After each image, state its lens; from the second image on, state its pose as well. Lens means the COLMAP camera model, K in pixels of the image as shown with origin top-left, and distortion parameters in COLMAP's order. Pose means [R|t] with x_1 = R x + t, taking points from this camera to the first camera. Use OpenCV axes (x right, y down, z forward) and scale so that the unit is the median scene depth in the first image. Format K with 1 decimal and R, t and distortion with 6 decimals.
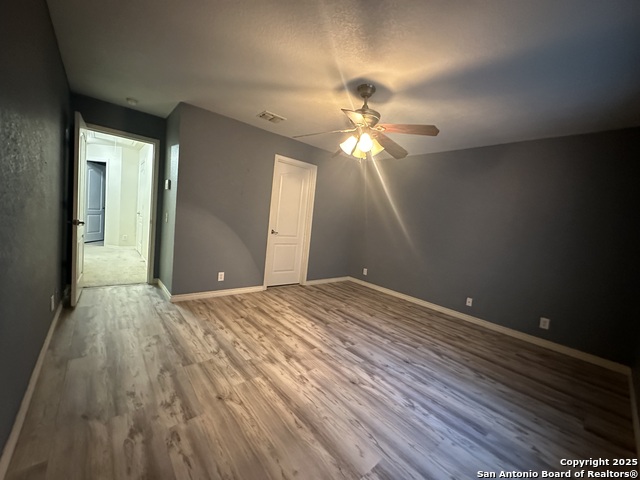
lens RADIAL K [[256.2, 0, 317.3], [0, 256.2, 238.4], [0, 0, 1]] dist [0.000593, 0.000129]
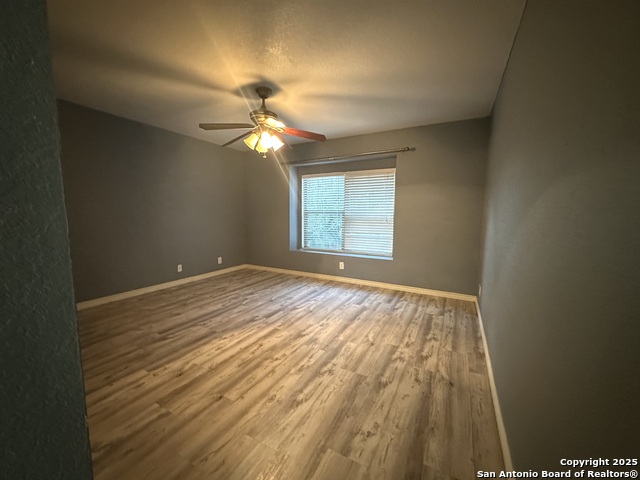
lens RADIAL K [[256.2, 0, 317.7], [0, 256.2, 240.7], [0, 0, 1]] dist [0.000593, 0.000129]
pose [[-0.355246, -0.204112, 0.912217, -0.986078], [0.028472, 0.973054, 0.228812, -0.183245], [-0.934339, 0.107257, -0.339862, 1.156169]]
